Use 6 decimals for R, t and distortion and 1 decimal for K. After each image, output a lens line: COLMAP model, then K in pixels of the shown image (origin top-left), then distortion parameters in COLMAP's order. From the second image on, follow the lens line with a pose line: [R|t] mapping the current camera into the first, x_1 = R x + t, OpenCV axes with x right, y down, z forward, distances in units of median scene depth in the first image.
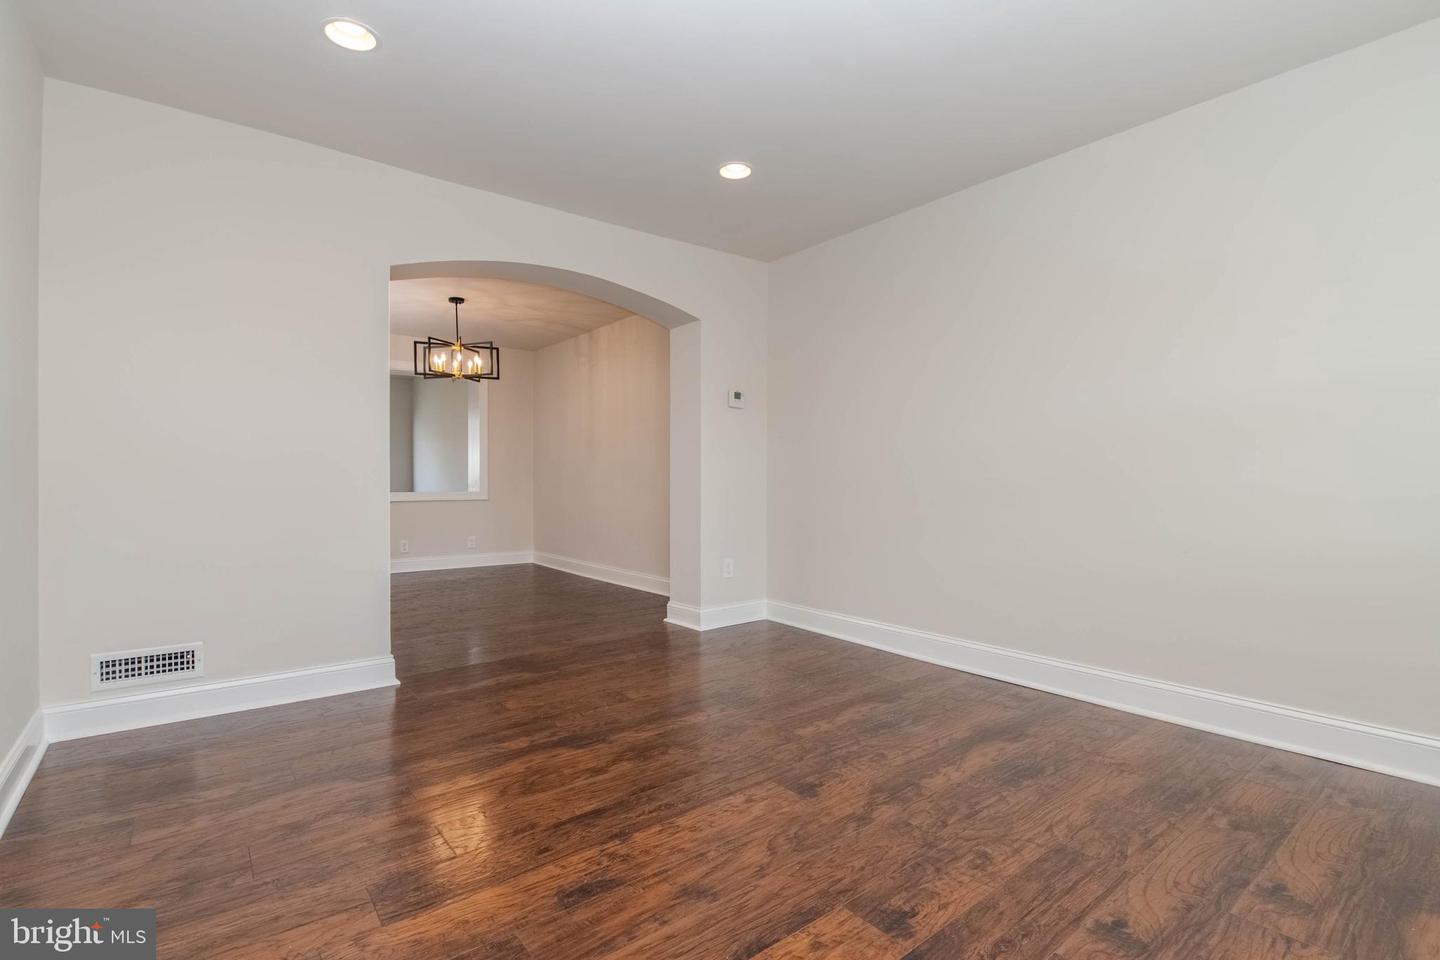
lens RADIAL K [[665.7, 0, 720.0], [0, 665.7, 480.0], [0, 0, 1]] dist [0.010132, -0.012549]
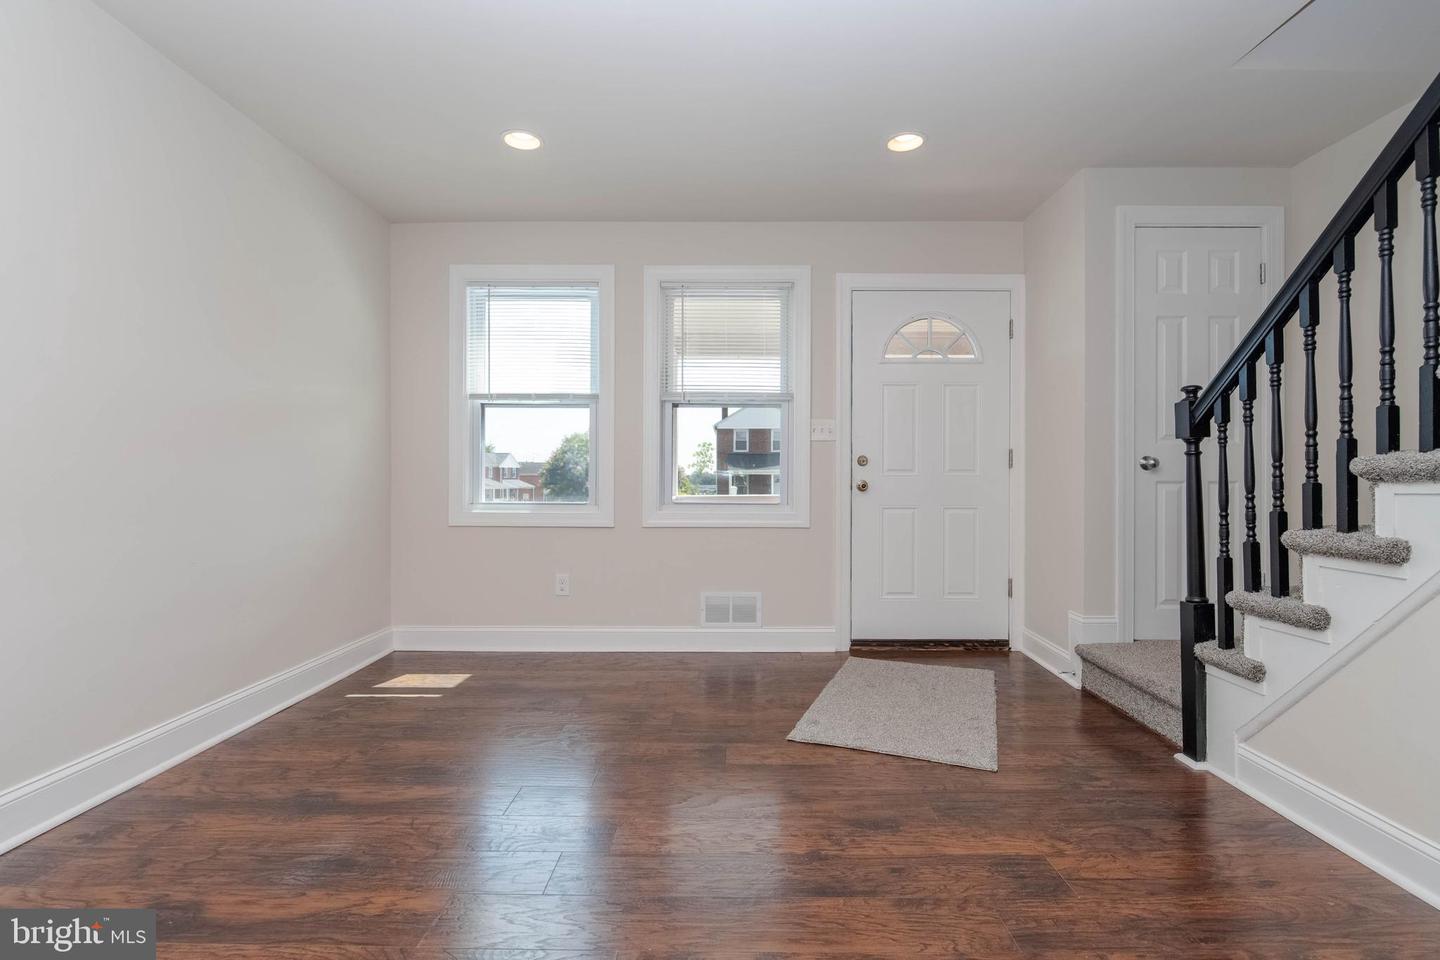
lens RADIAL K [[693.0, 0, 704.0], [0, 693.0, 479.9], [0, 0, 1]] dist [0.008577, -0.013446]
pose [[-0.761691, 0.000589, 0.647940, -0.587277], [0.002807, 0.999993, 0.002391, -0.012797], [-0.647935, 0.003640, -0.761687, 1.622886]]
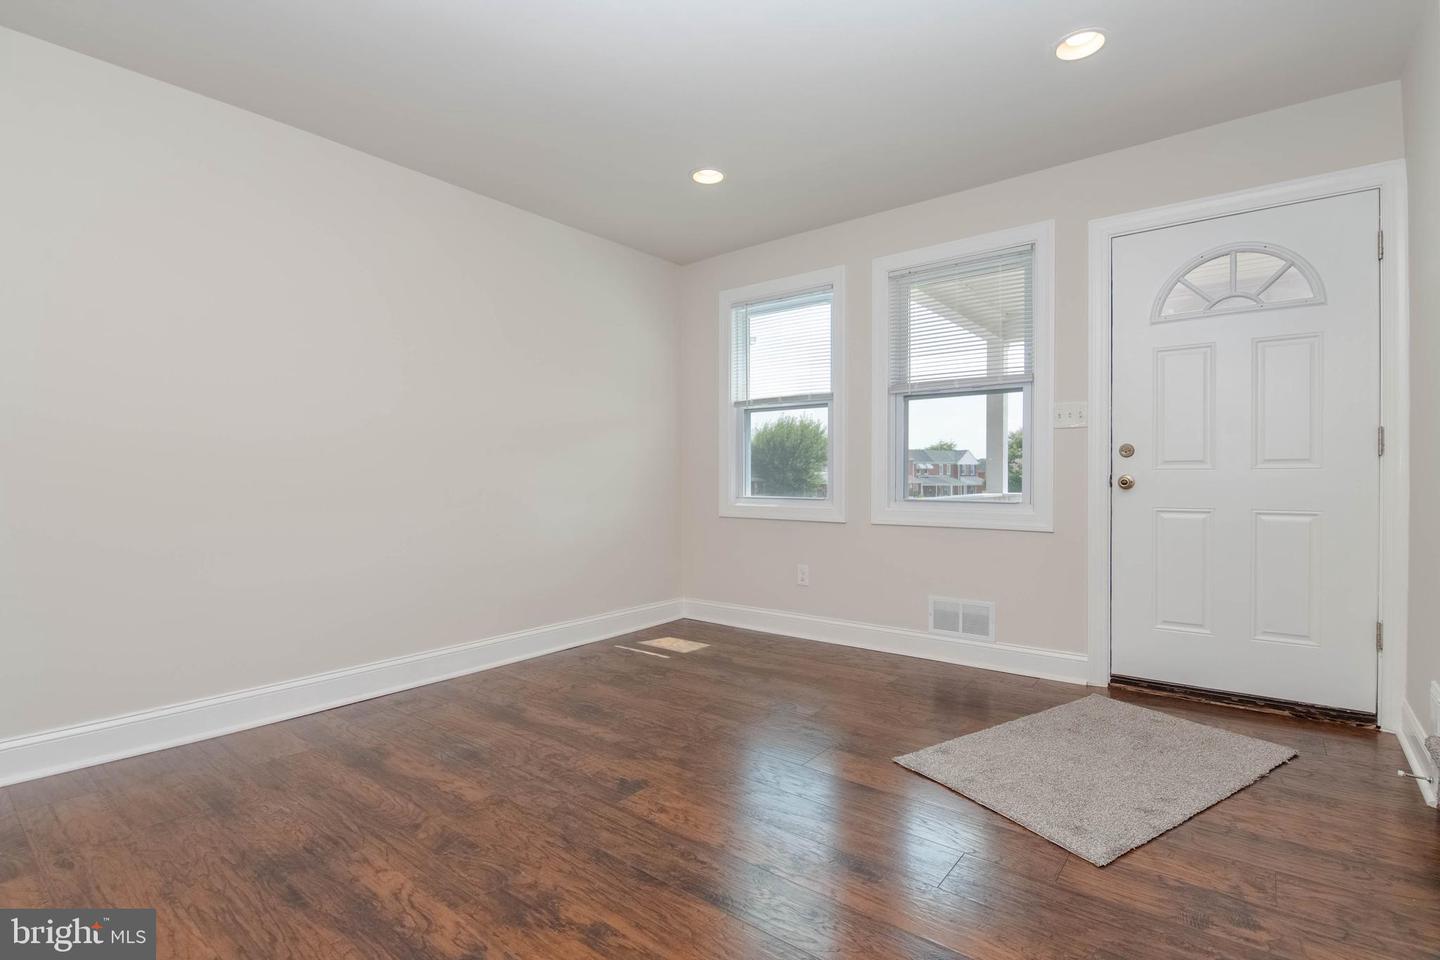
lens RADIAL K [[665.7, 0, 720.0], [0, 665.7, 480.0], [0, 0, 1]] dist [0.010132, -0.012549]
pose [[-0.213565, -0.001325, 0.976928, -0.899359], [0.008270, 0.999961, 0.003164, -0.007736], [-0.976894, 0.008755, -0.213546, 1.082440]]
